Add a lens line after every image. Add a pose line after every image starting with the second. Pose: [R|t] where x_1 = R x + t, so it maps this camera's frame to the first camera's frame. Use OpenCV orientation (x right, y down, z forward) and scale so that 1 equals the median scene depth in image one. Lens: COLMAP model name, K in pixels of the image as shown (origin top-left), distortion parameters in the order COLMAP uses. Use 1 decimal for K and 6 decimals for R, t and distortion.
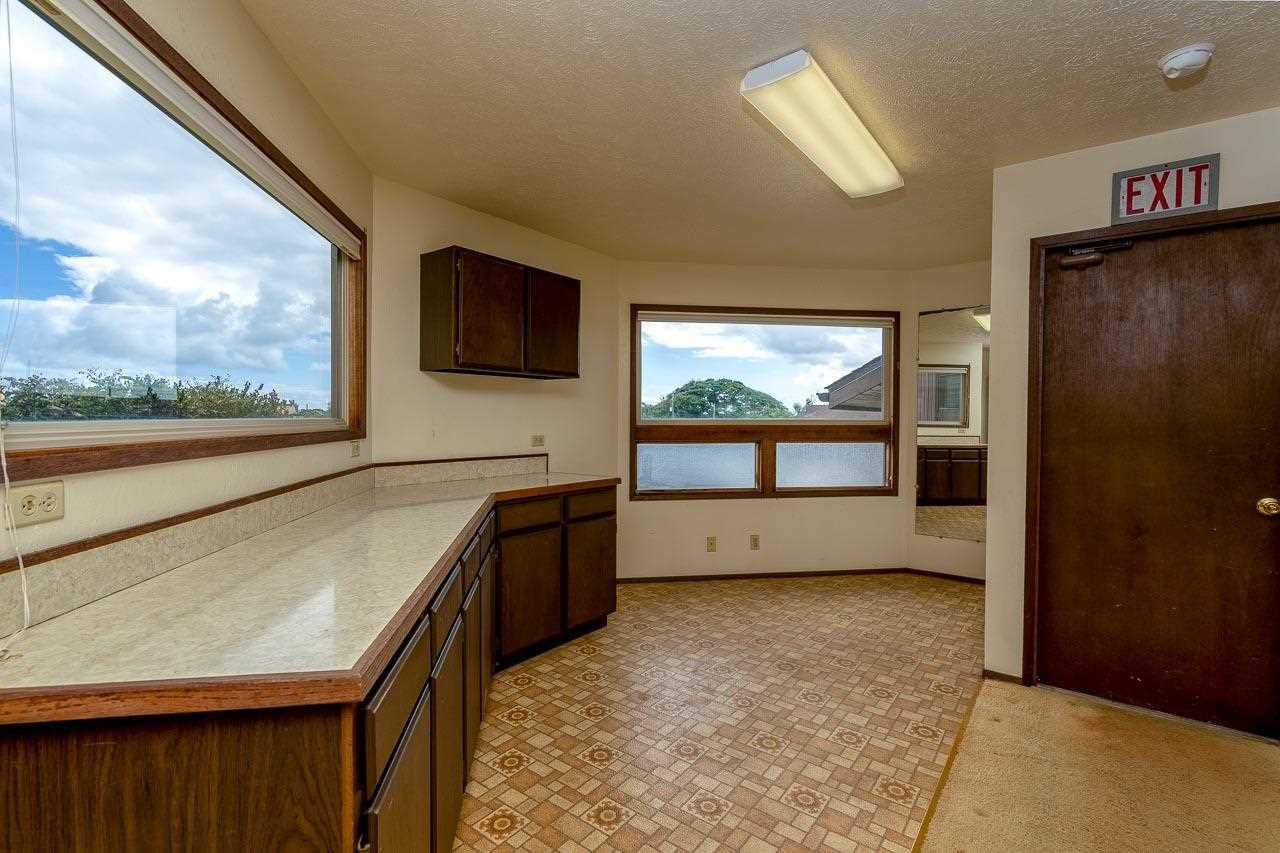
lens RADIAL K [[583.7, 0, 637.0], [0, 583.7, 429.9], [0, 0, 1]] dist [0.000415, -0.000039]
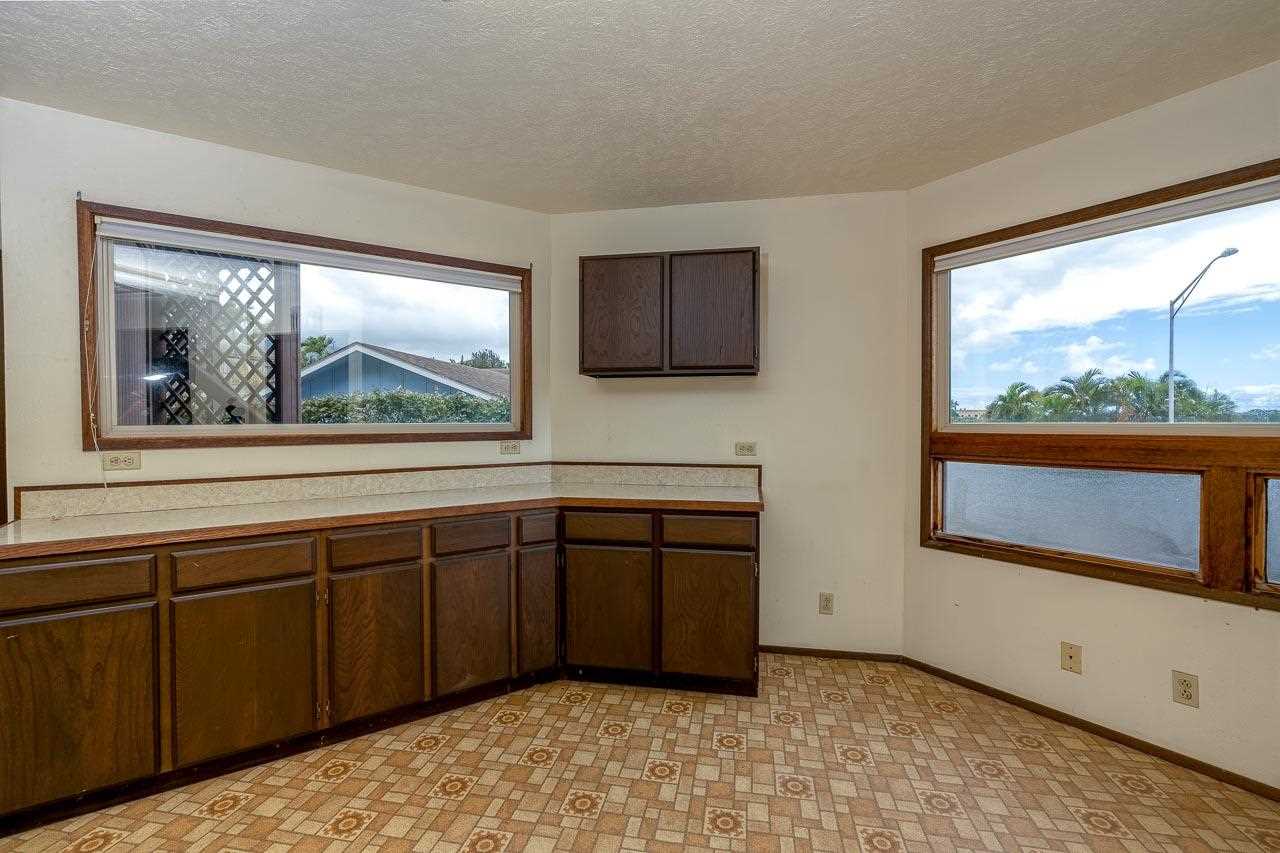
lens RADIAL K [[583.7, 0, 637.0], [0, 583.7, 429.9], [0, 0, 1]] dist [0.000415, -0.000039]
pose [[0.441417, 0.010881, -0.897236, 0.551833], [-0.016277, 0.999859, 0.004117, -0.010499], [0.897155, 0.012787, 0.441531, 0.523091]]
